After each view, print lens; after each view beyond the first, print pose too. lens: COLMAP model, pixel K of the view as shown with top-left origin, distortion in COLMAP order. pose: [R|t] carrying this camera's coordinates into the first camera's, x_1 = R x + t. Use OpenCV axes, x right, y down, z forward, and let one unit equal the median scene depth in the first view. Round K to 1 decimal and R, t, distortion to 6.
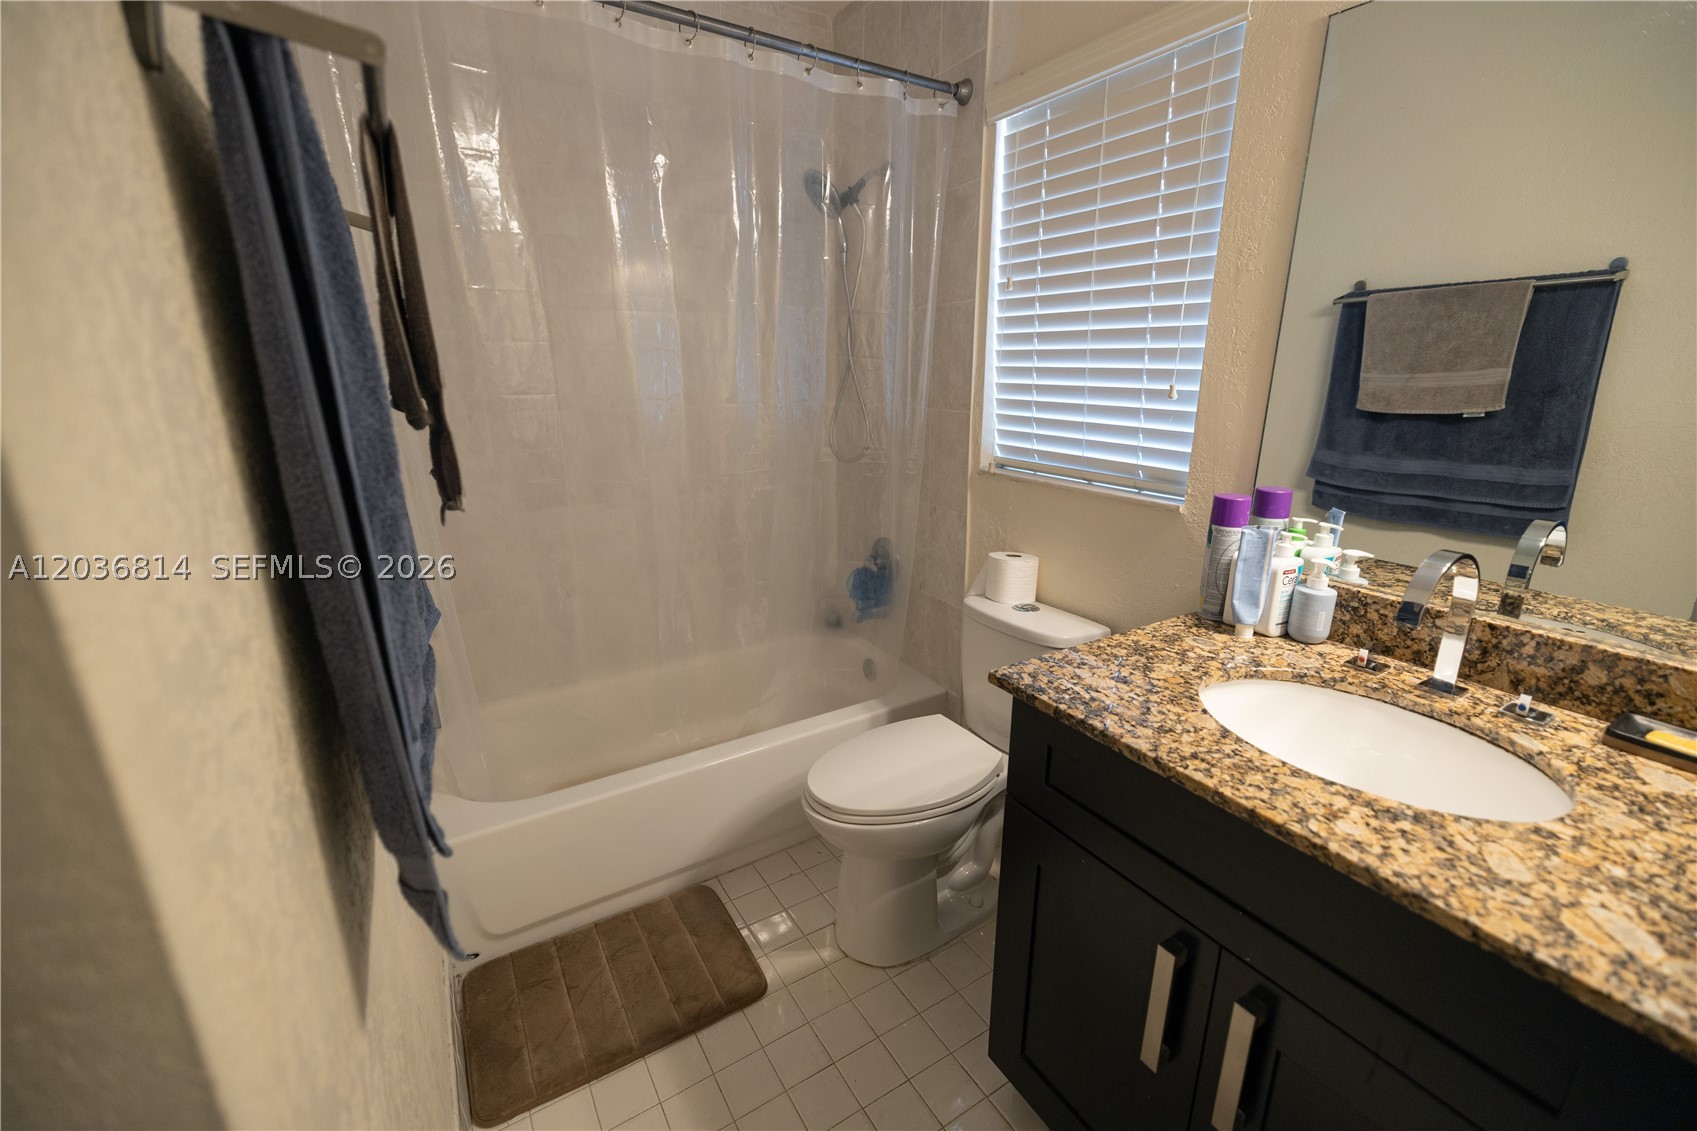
lens RADIAL K [[698.9, 0, 853.5], [0, 698.9, 561.1], [0, 0, 1]] dist [0.000061, -0.000361]
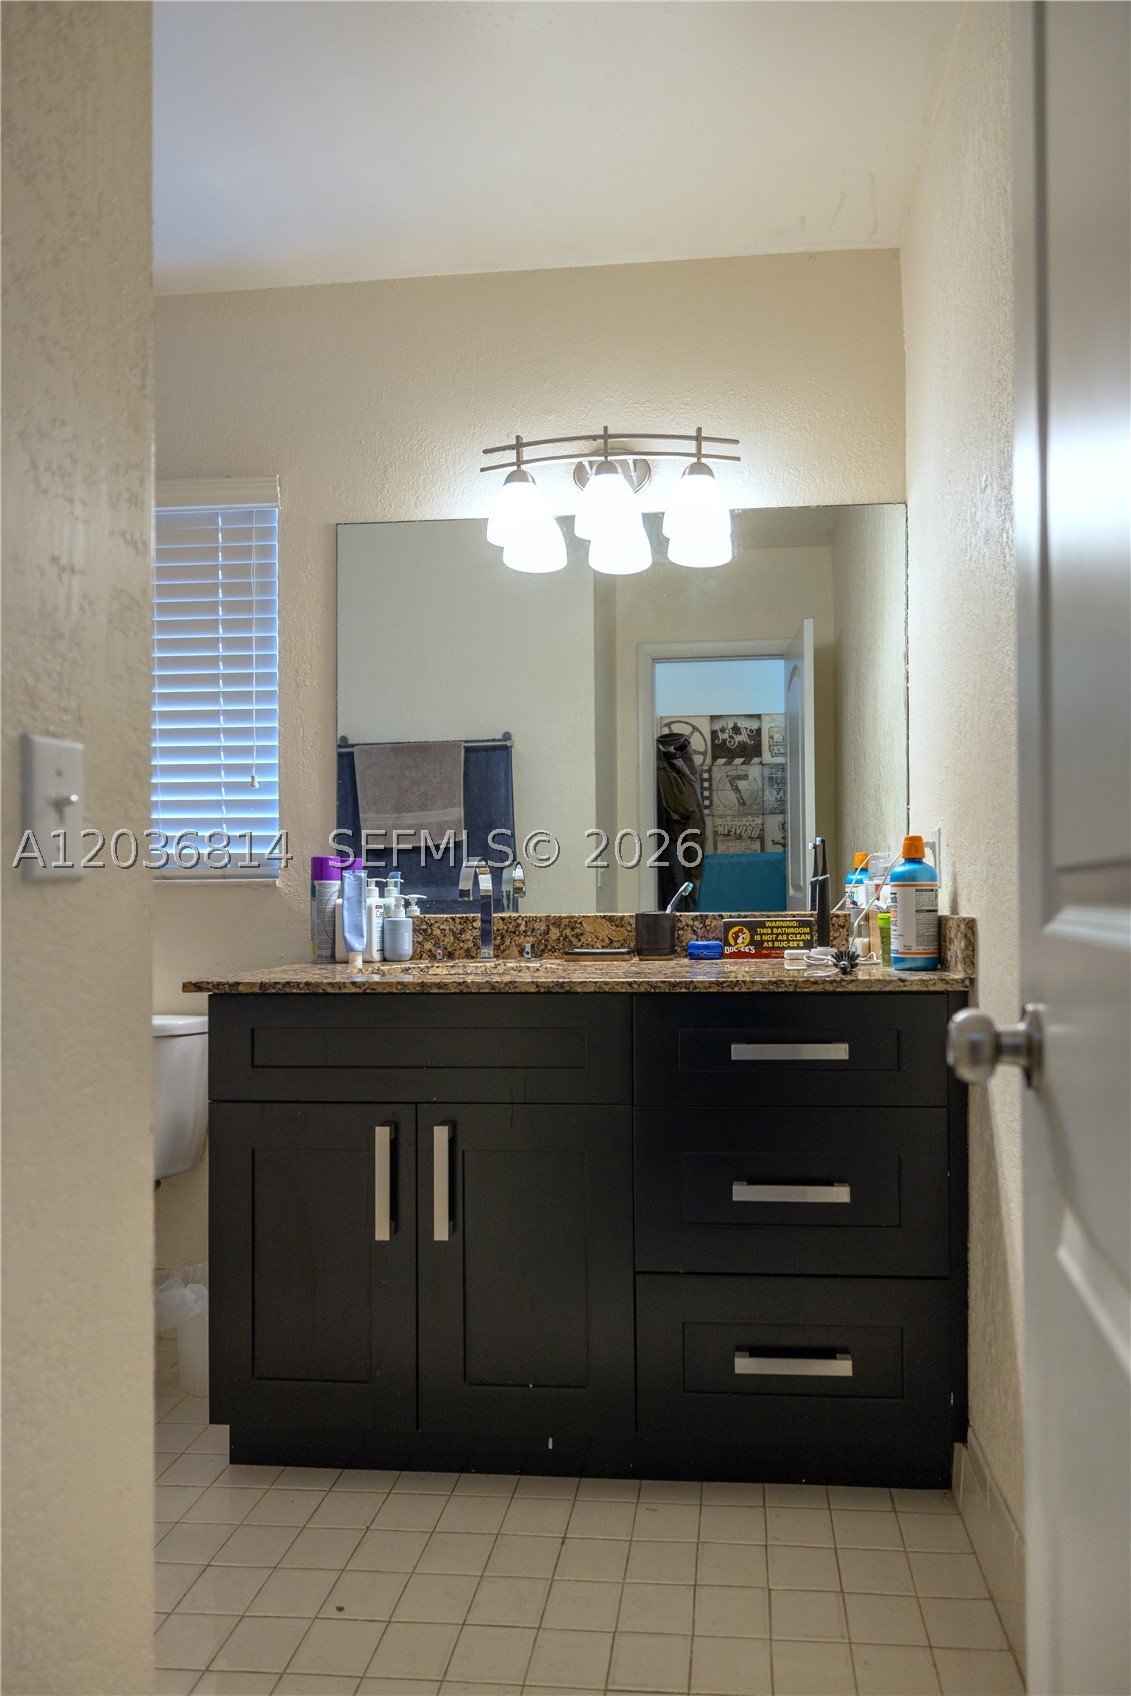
lens RADIAL K [[1056.7, 0, 634.9], [0, 1056.7, 870.6], [0, 0, 1]] dist [-0.001853, -0.000125]
pose [[0.602814, 0.011677, 0.797796, -0.575453], [0.223739, 0.957302, -0.183068, 0.373793], [-0.765870, 0.288854, 0.574462, -0.437342]]
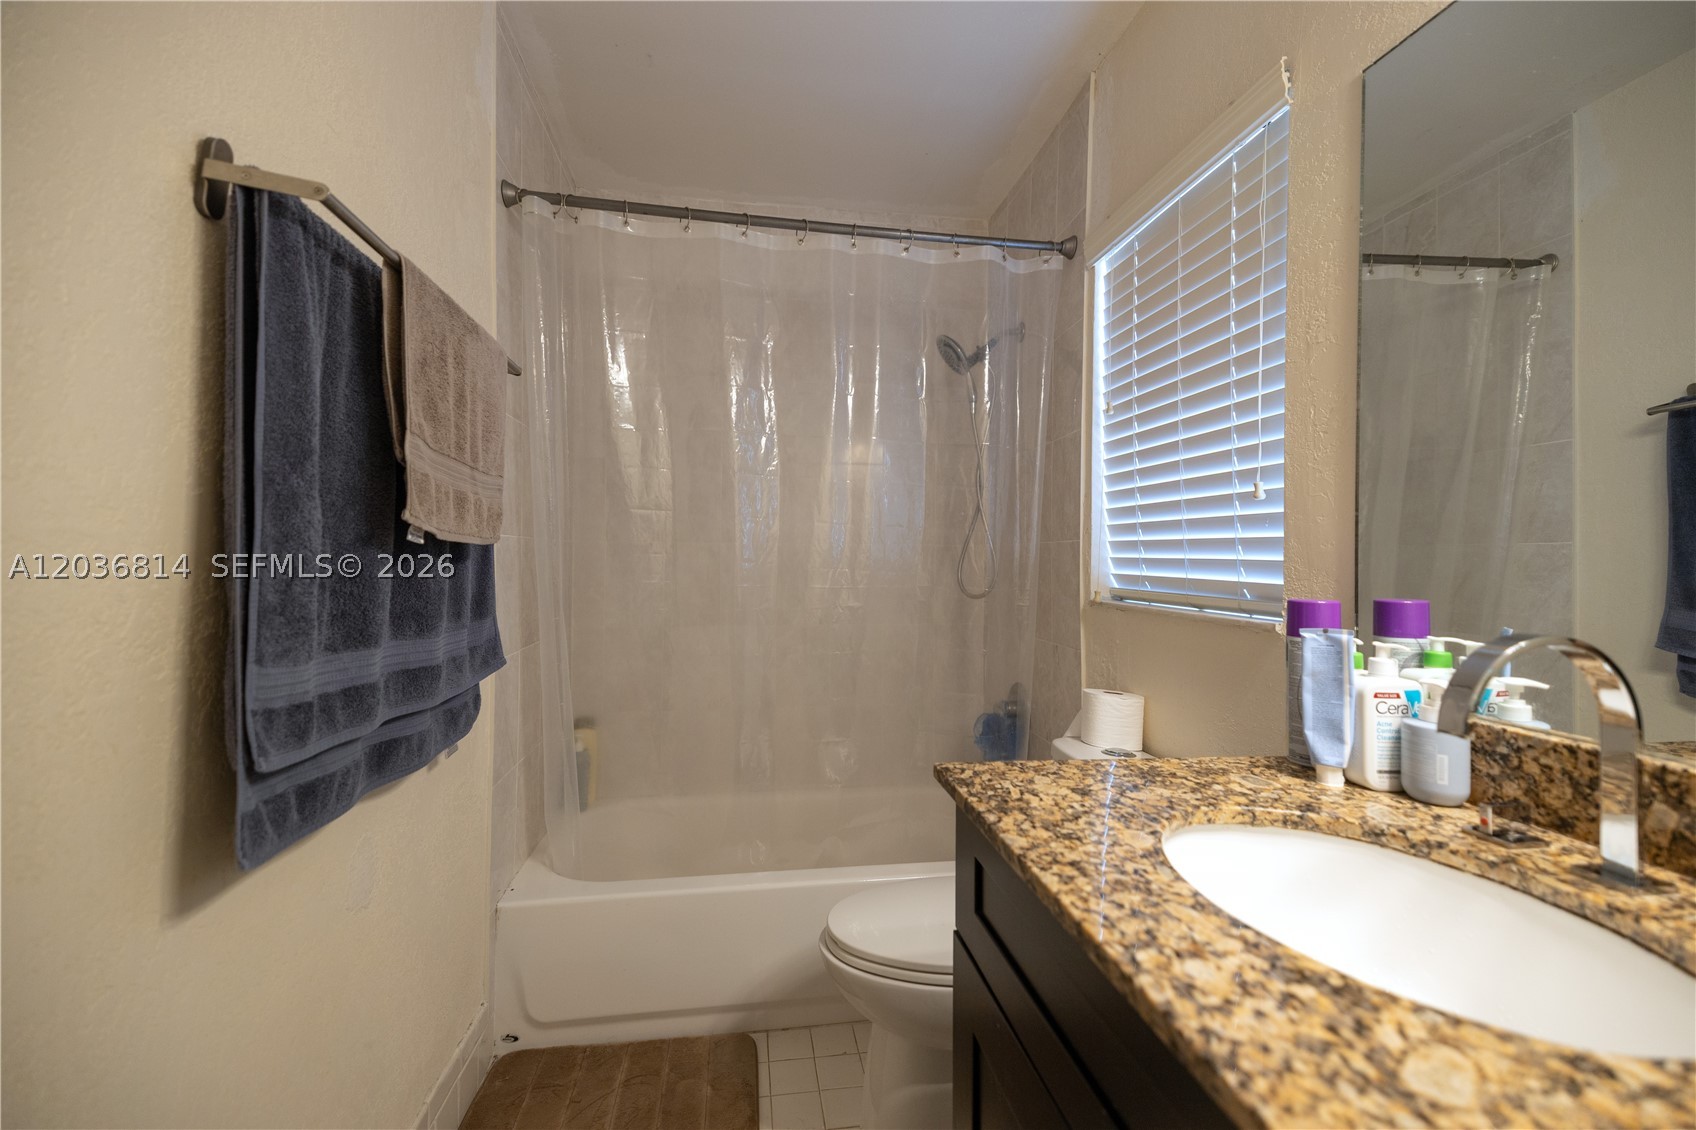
lens RADIAL K [[690.6, 0, 845.6], [0, 690.6, 549.2], [0, 0, 1]] dist [0.053805, -0.018613]
pose [[0.919329, 0.003477, -0.393475, 0.363398], [-0.114366, 0.959154, -0.258734, 0.114412], [0.376504, 0.282862, 0.882176, 0.085839]]
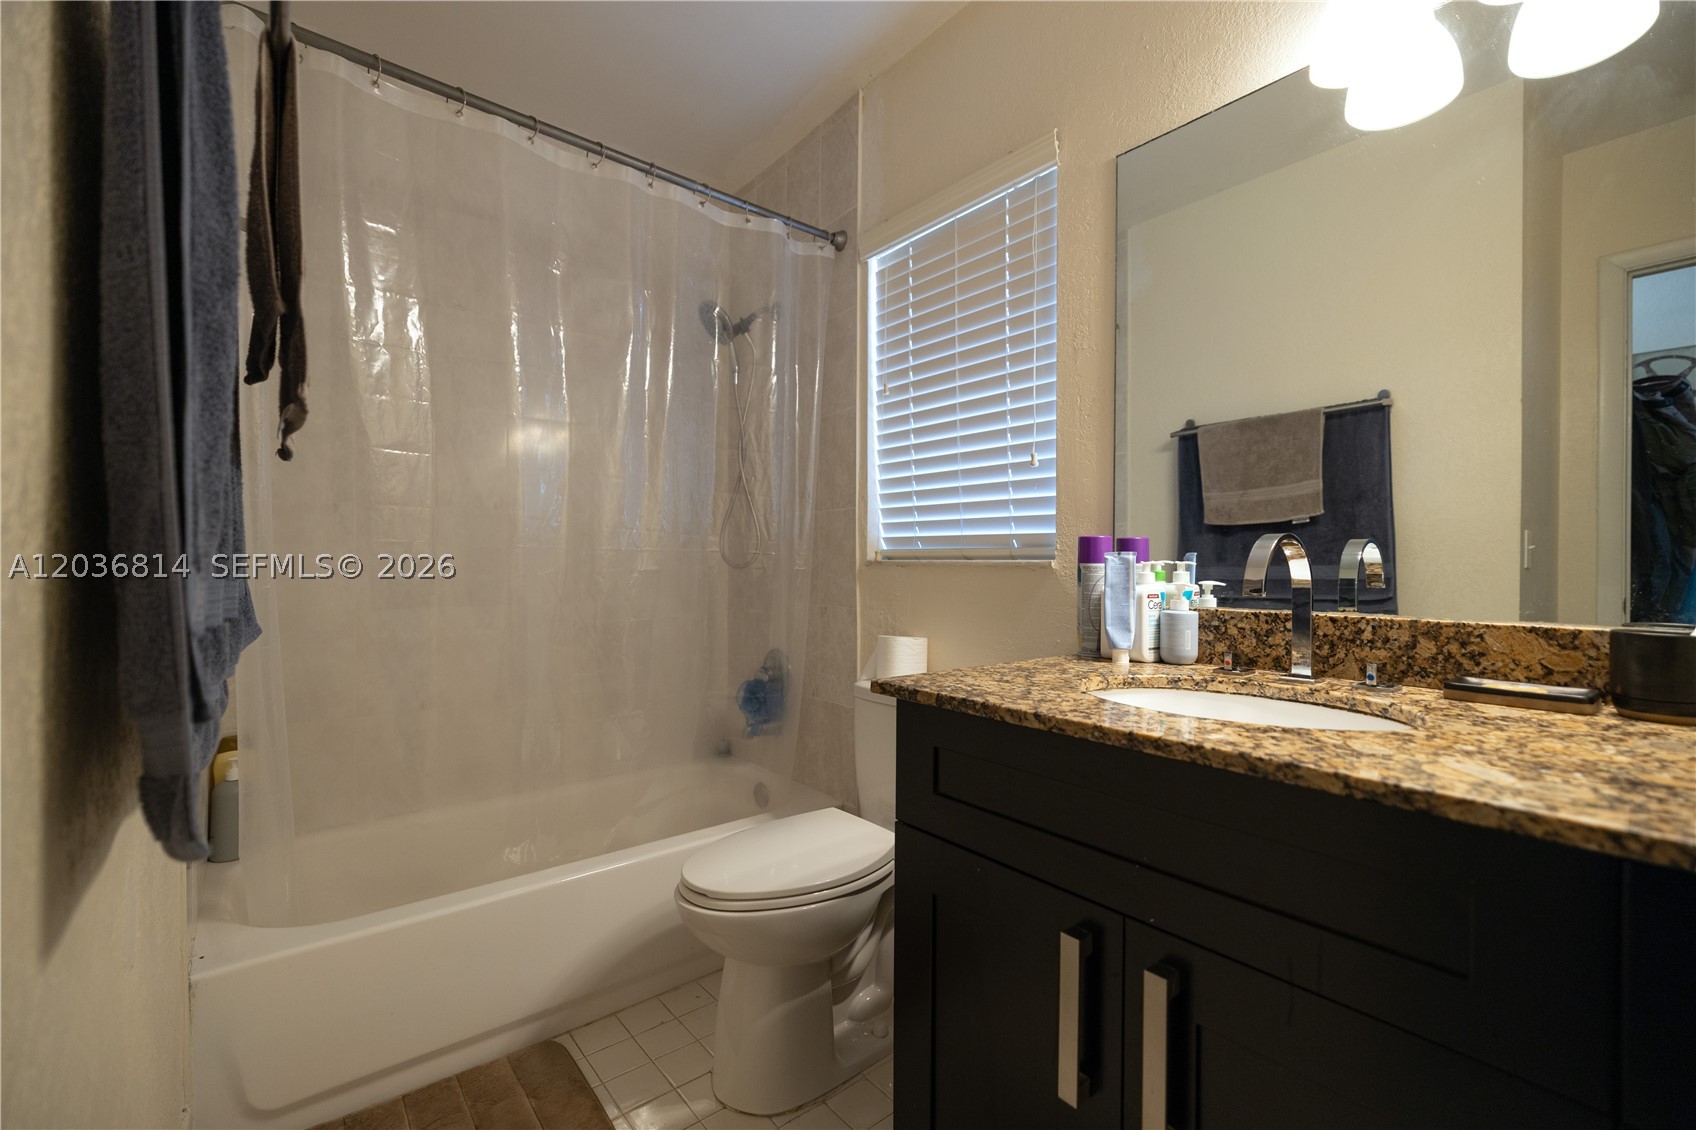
lens RADIAL K [[709.9, 0, 842.4], [0, 709.9, 563.2], [0, 0, 1]] dist [0.000169, -0.000100]
pose [[0.992626, 0.003726, 0.121160, 0.029550], [0.028821, 0.963611, -0.265750, 0.217709], [-0.117742, 0.267282, 0.956398, 0.021388]]
